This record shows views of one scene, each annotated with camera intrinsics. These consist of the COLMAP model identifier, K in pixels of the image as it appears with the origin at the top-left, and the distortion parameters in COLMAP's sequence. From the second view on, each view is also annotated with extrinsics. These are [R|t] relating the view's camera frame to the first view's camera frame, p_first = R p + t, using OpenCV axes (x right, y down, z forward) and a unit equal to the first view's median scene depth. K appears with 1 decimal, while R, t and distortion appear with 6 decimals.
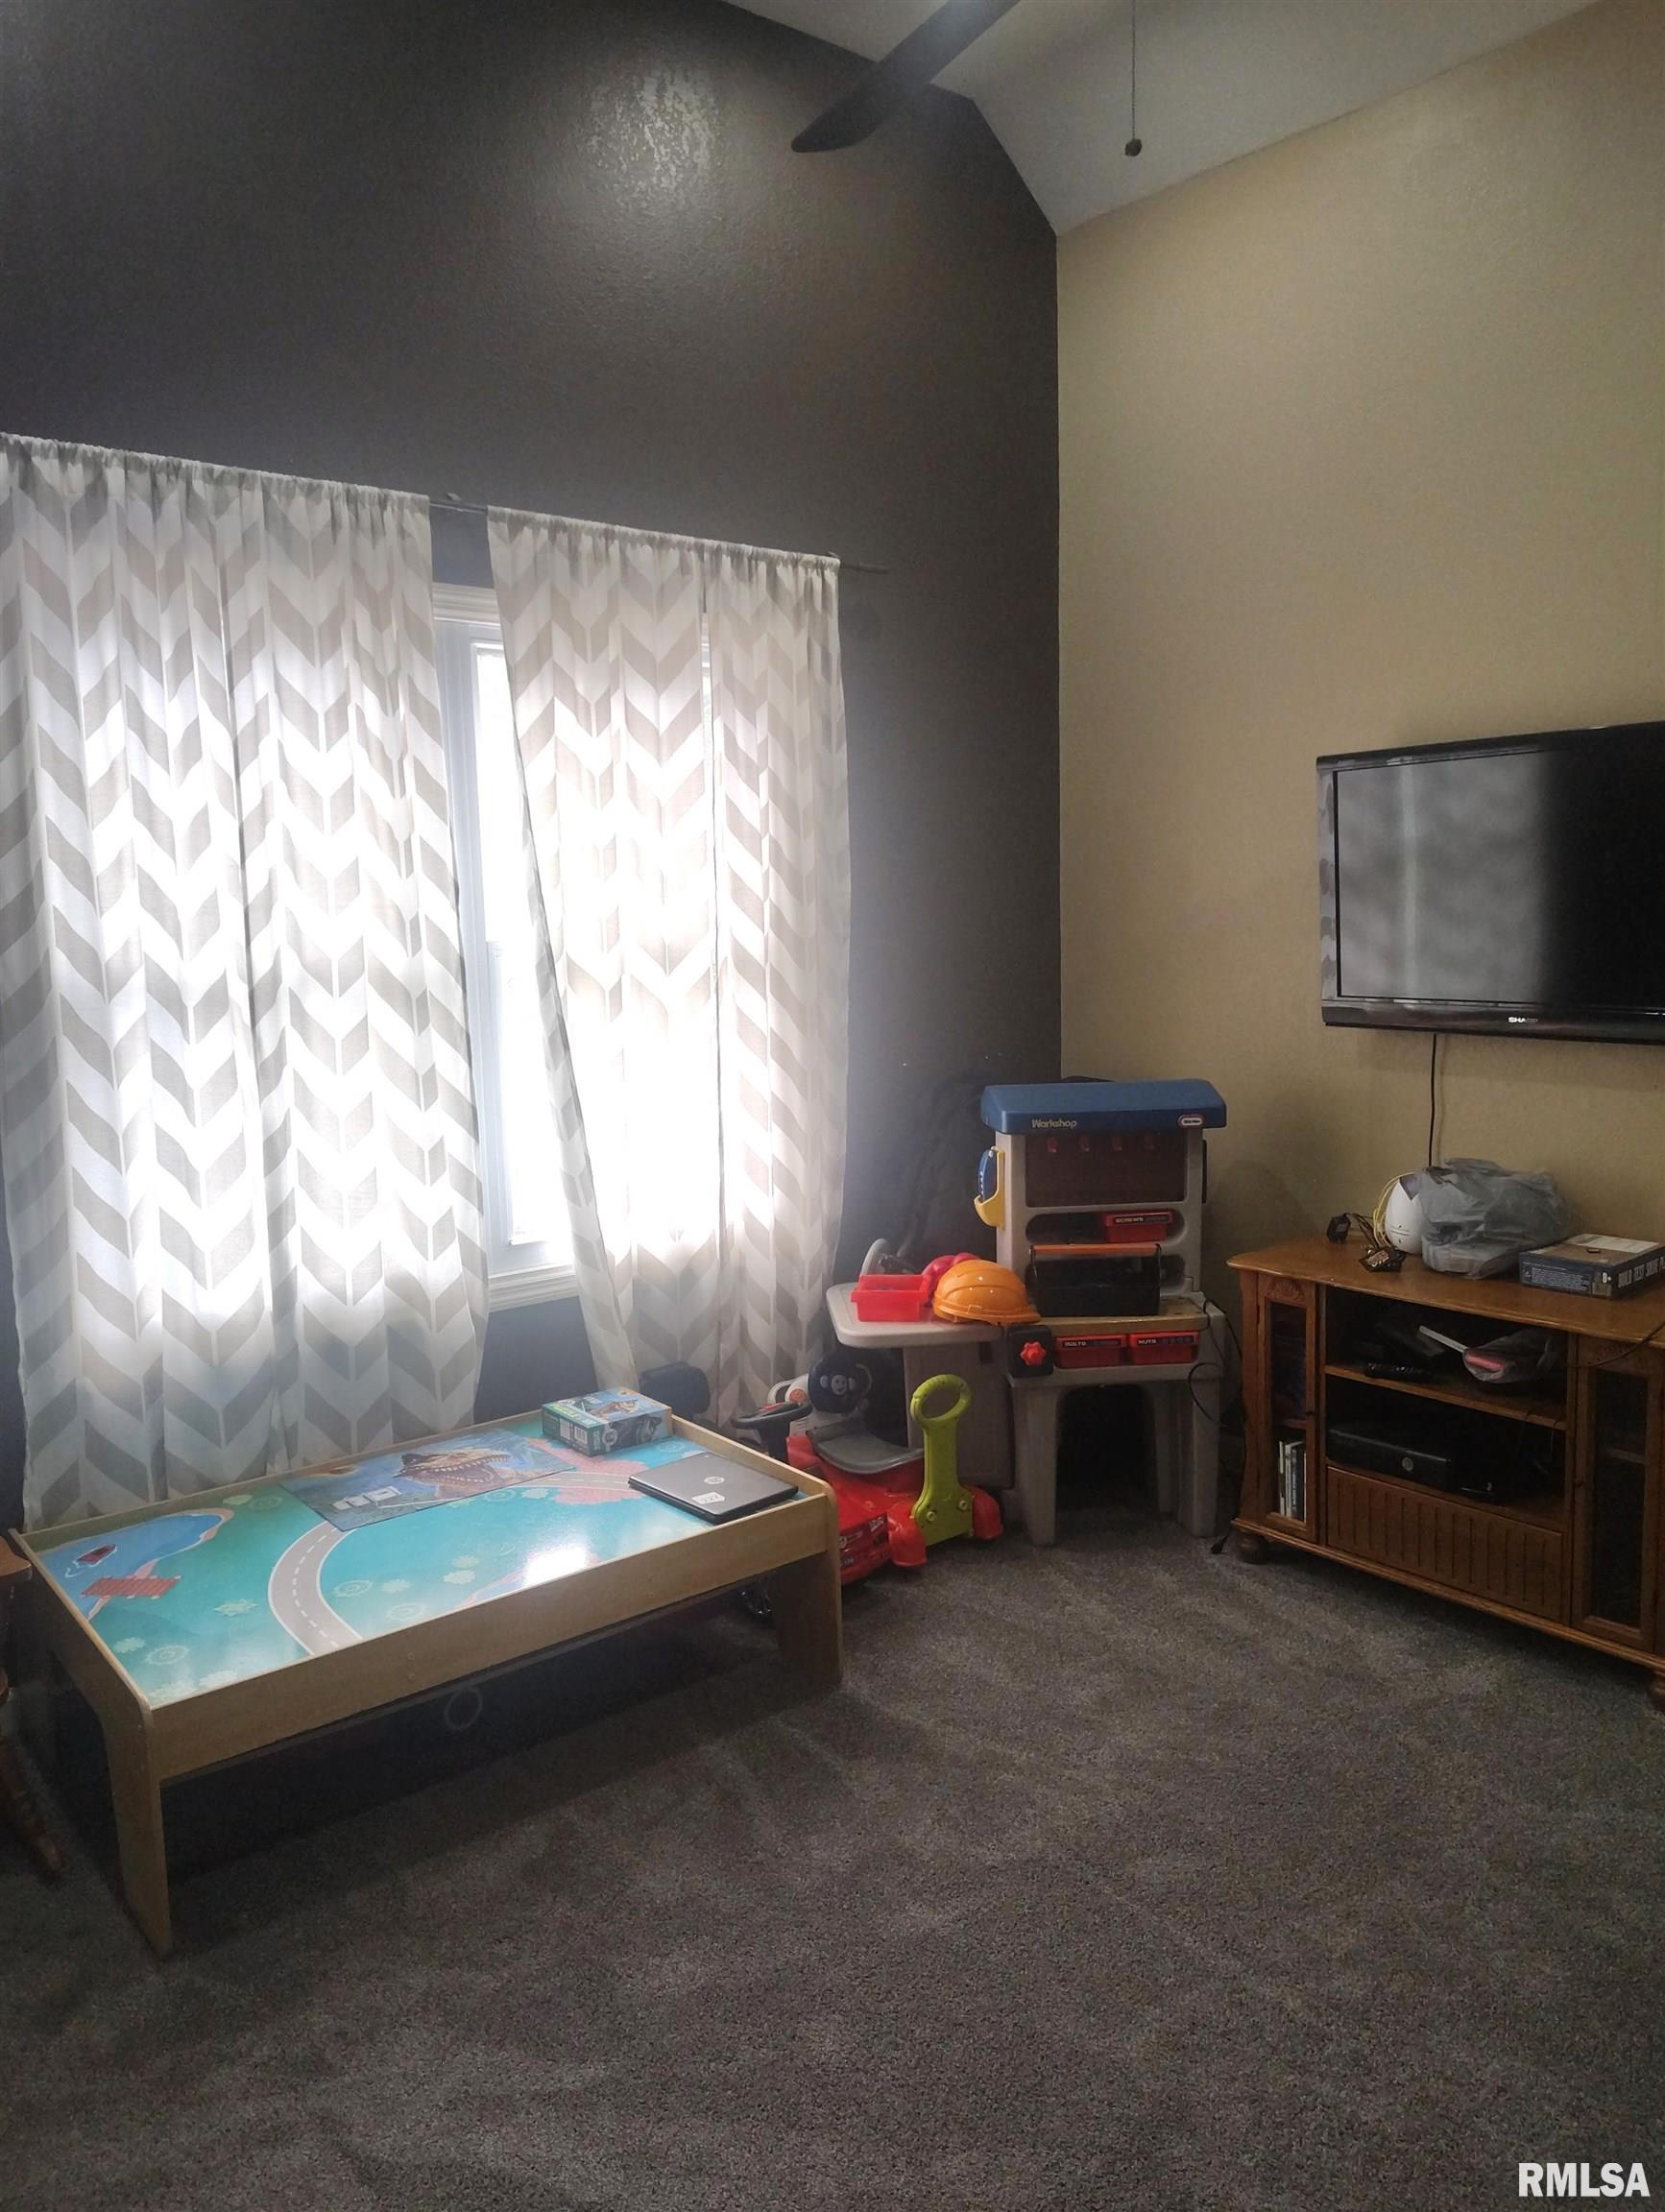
lens RADIAL K [[1611.0, 0, 839.0], [0, 1611.0, 1106.0], [0, 0, 1]] dist [0.053601, -0.078631]
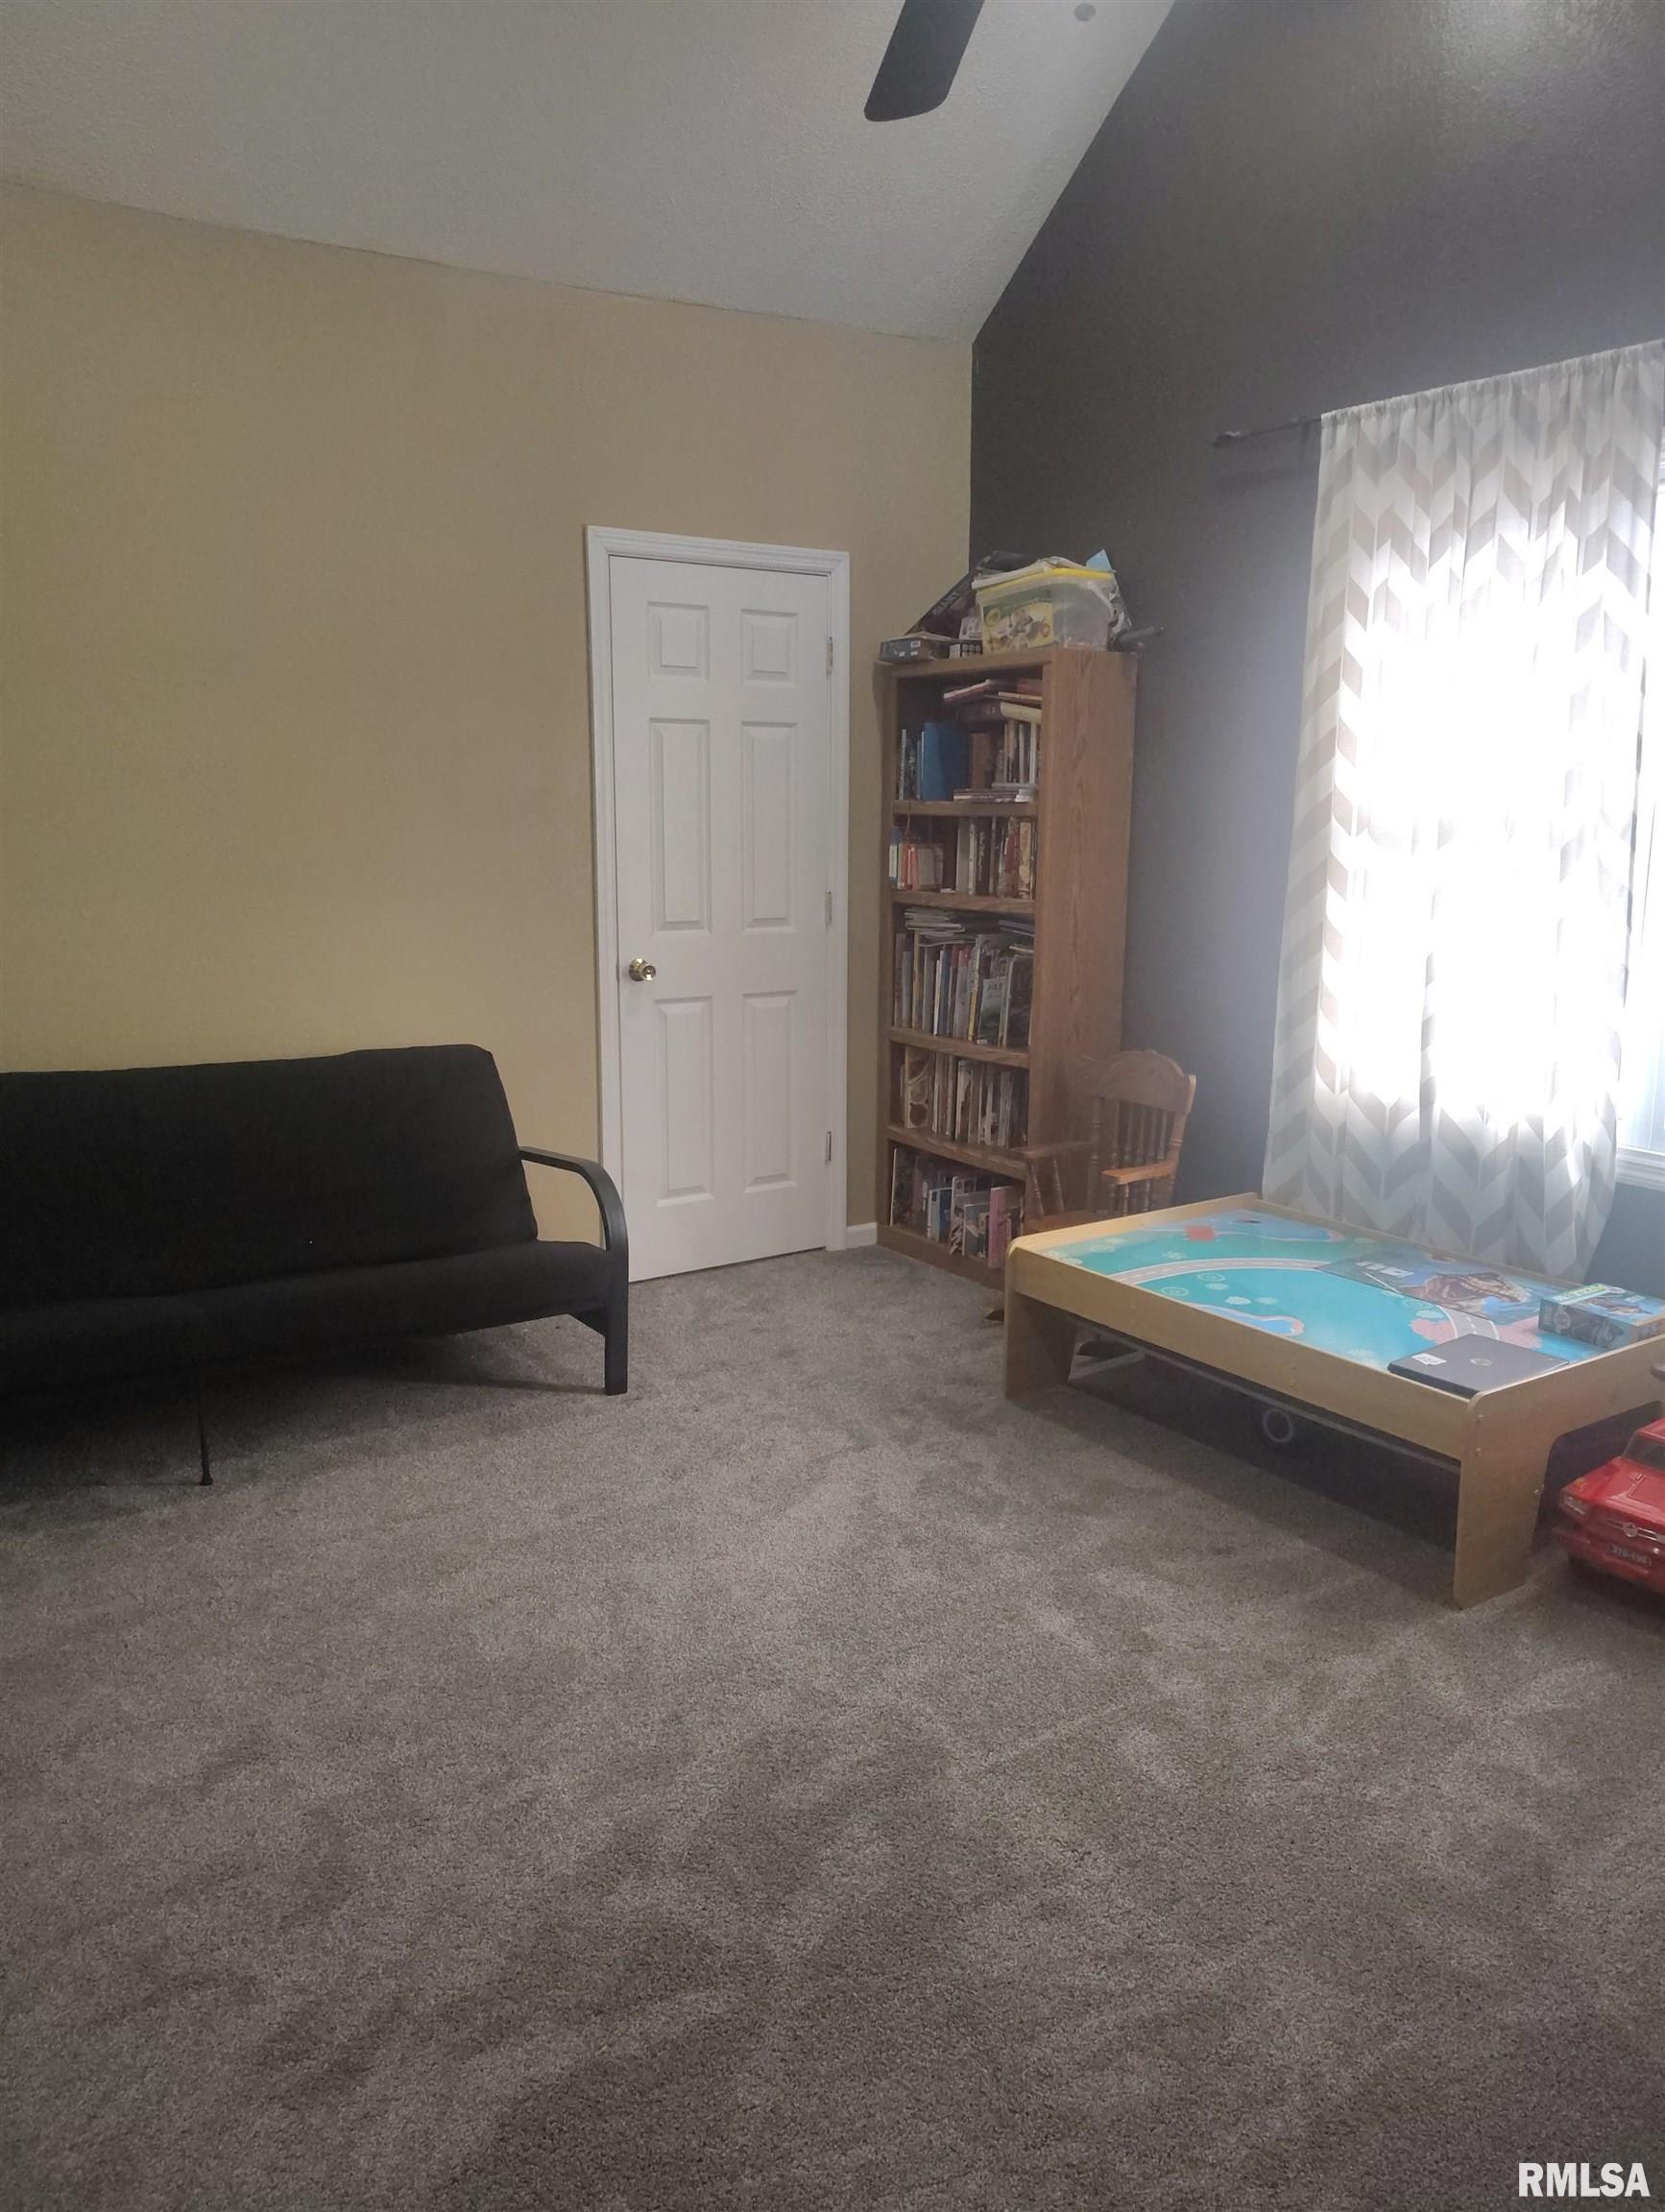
lens RADIAL K [[1611.0, 0, 839.0], [0, 1611.0, 1106.0], [0, 0, 1]] dist [0.053601, -0.078631]
pose [[-0.063340, 0.211423, -0.975340, 0.868378], [-0.133405, 0.966738, 0.218222, -0.078717], [0.989035, 0.143937, -0.033028, 0.631708]]
